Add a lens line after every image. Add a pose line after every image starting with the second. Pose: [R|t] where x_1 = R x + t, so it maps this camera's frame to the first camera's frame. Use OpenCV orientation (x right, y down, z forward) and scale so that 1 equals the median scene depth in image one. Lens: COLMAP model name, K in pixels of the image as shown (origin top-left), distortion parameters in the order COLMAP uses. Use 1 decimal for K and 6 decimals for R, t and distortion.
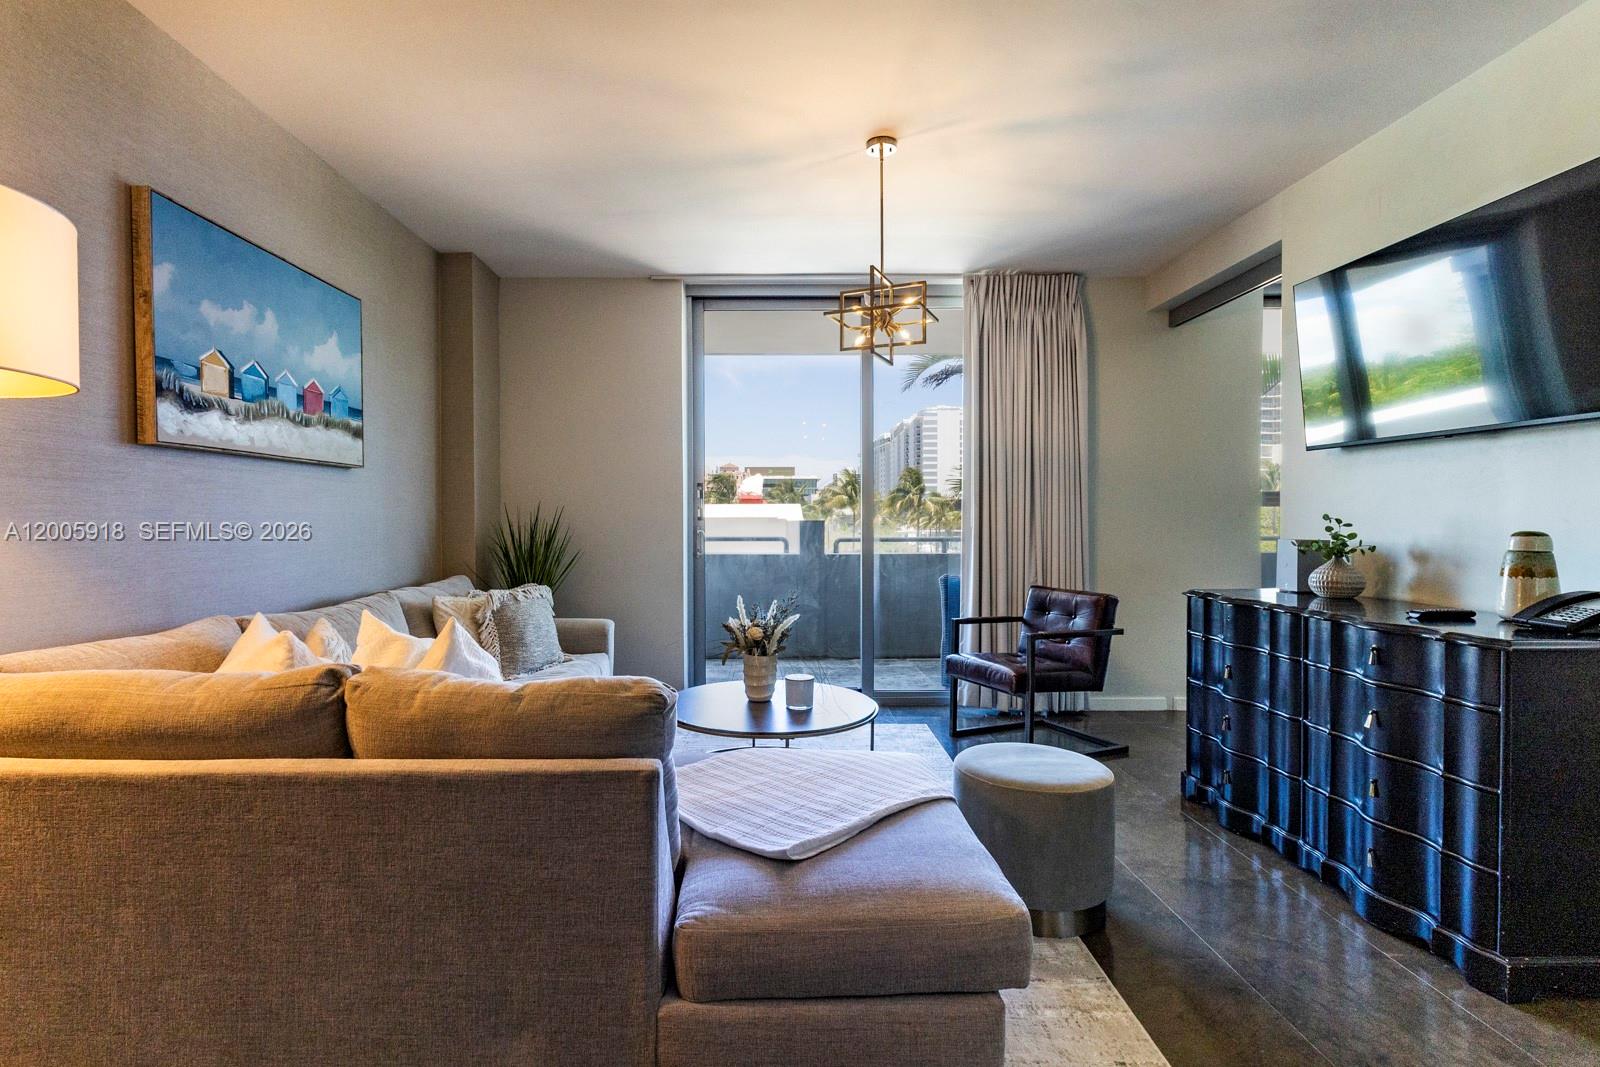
lens RADIAL K [[745.9, 0, 753.6], [0, 745.9, 522.8], [0, 0, 1]] dist [0.000790, 0.001698]
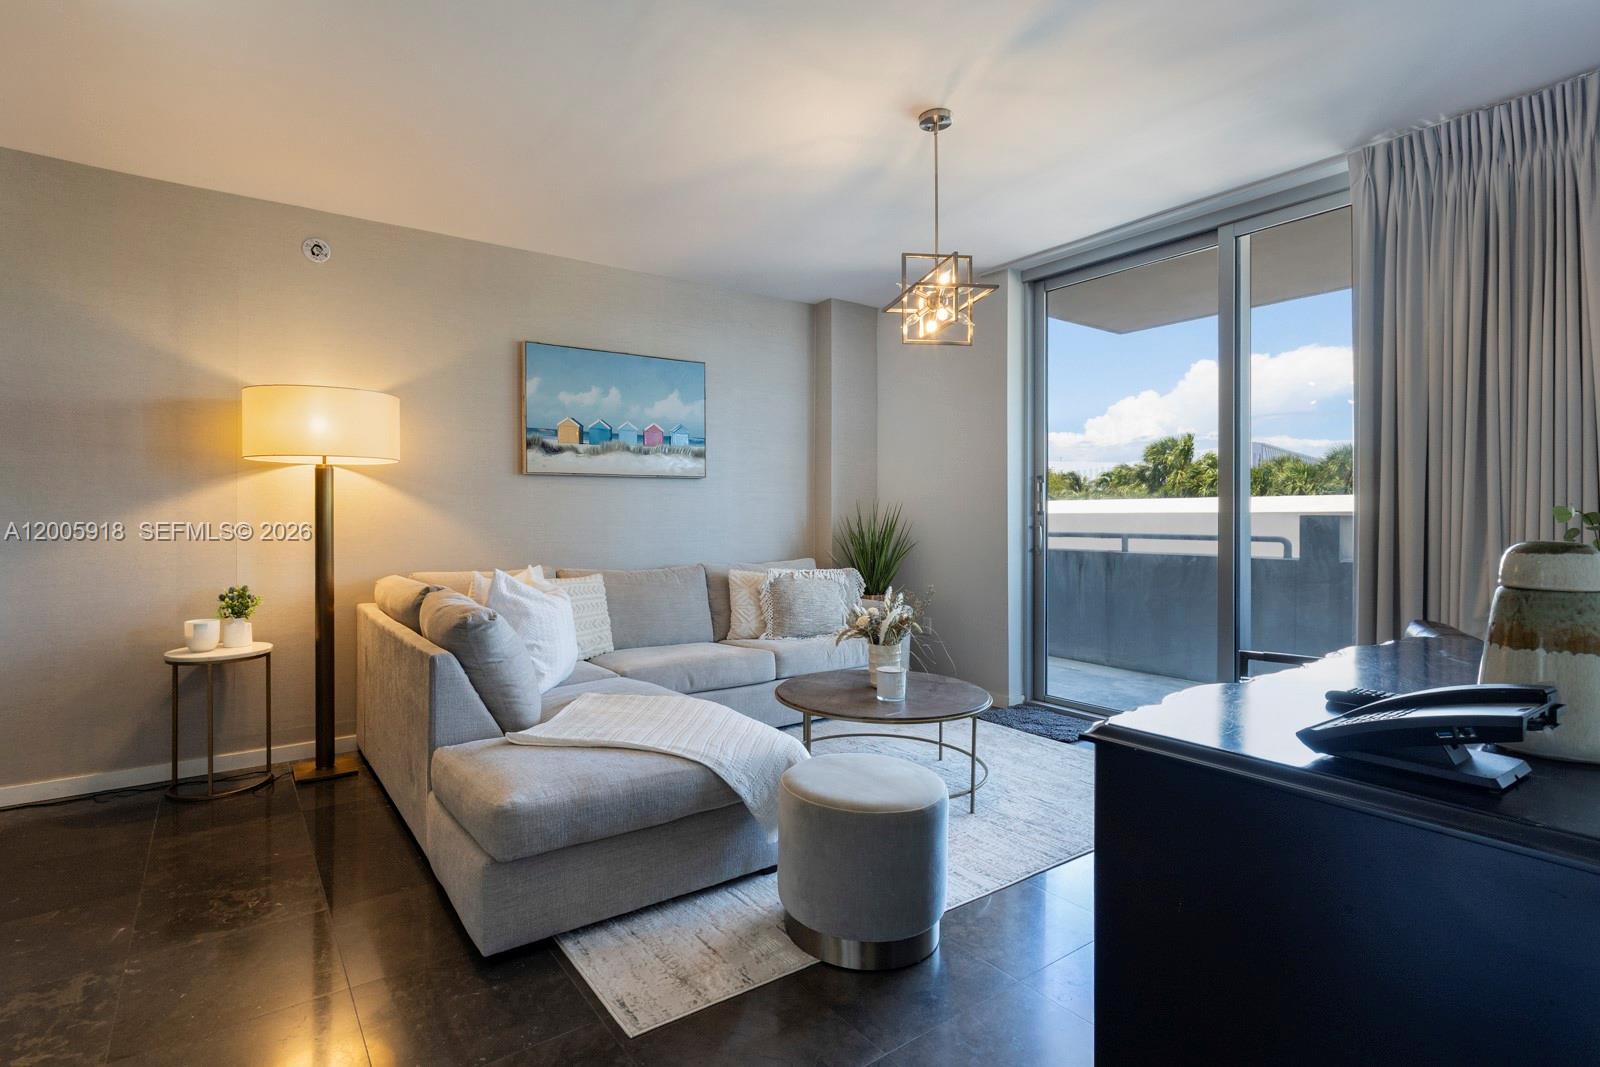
lens RADIAL K [[745.9, 0, 797.1], [0, 745.9, 523.0], [0, 0, 1]] dist [0.000790, 0.001698]
pose [[0.596291, 0.011992, -0.802679, 0.888471], [-0.005359, 0.999926, 0.010958, -0.002546], [0.802751, -0.002233, 0.596310, 0.319106]]
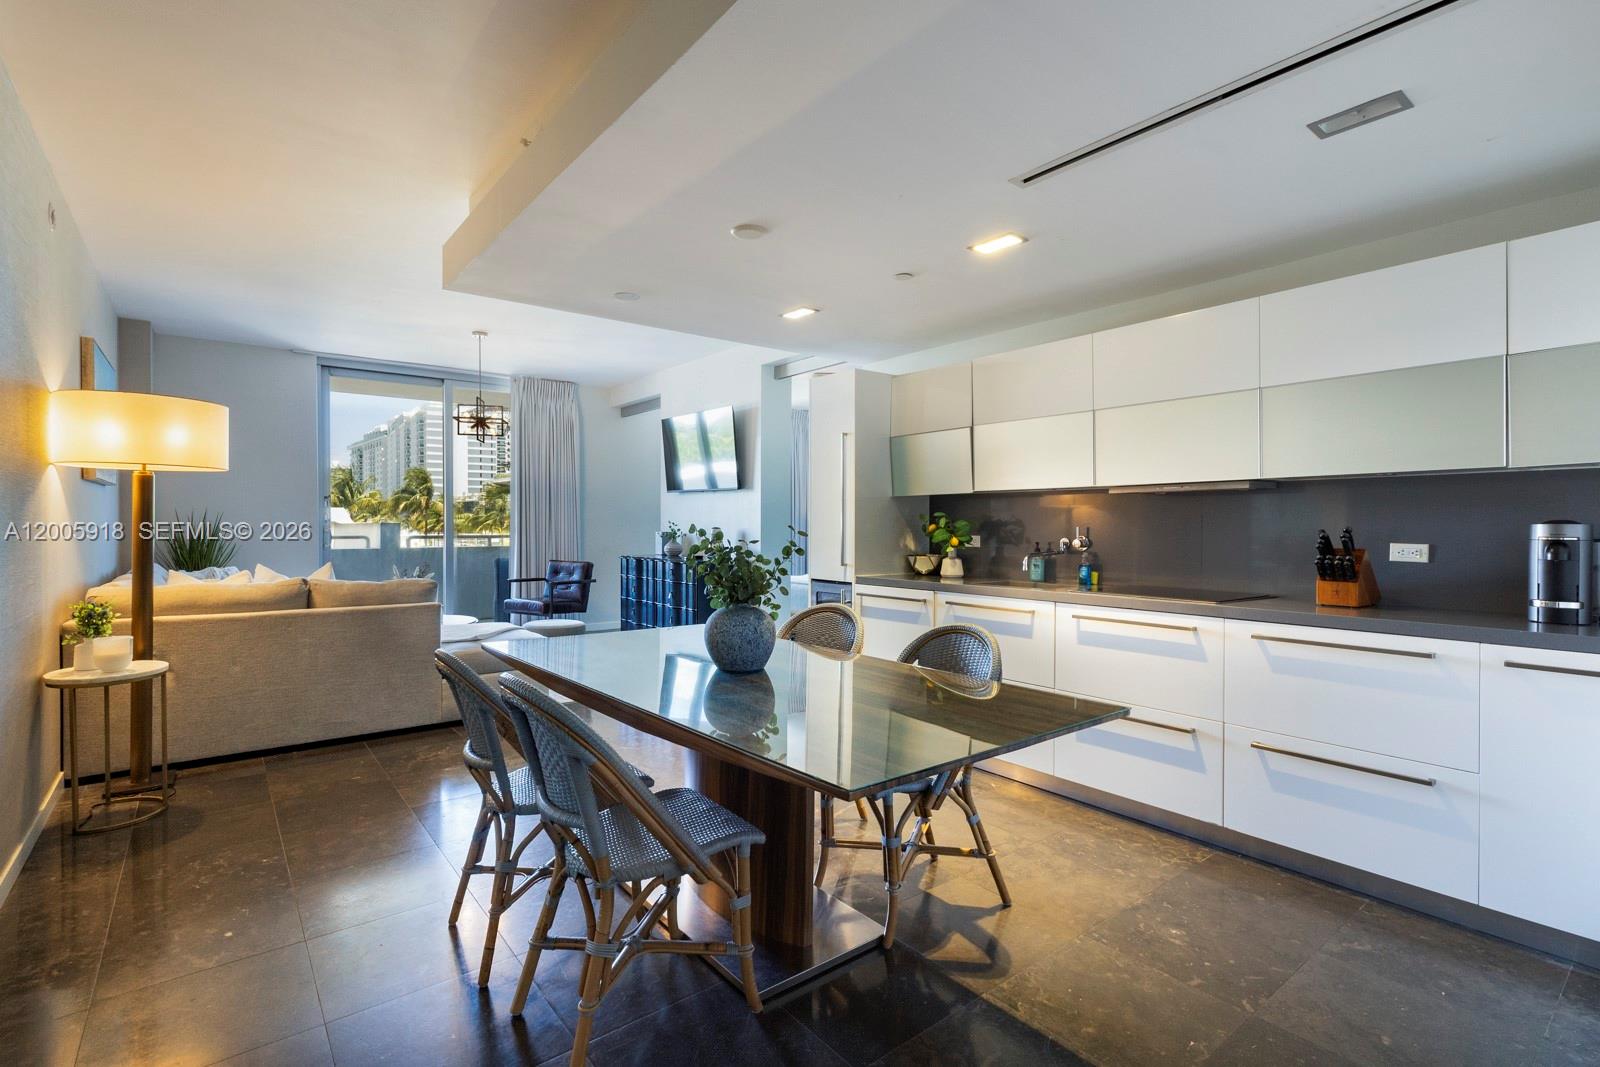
lens RADIAL K [[745.9, 0, 741.9], [0, 745.9, 533.9], [0, 0, 1]] dist [0.000790, 0.001698]
pose [[0.812781, -0.006449, 0.582534, -0.447602], [-0.000475, 0.999931, 0.011732, 0.002435], [-0.582570, -0.009812, 0.812722, -1.093484]]
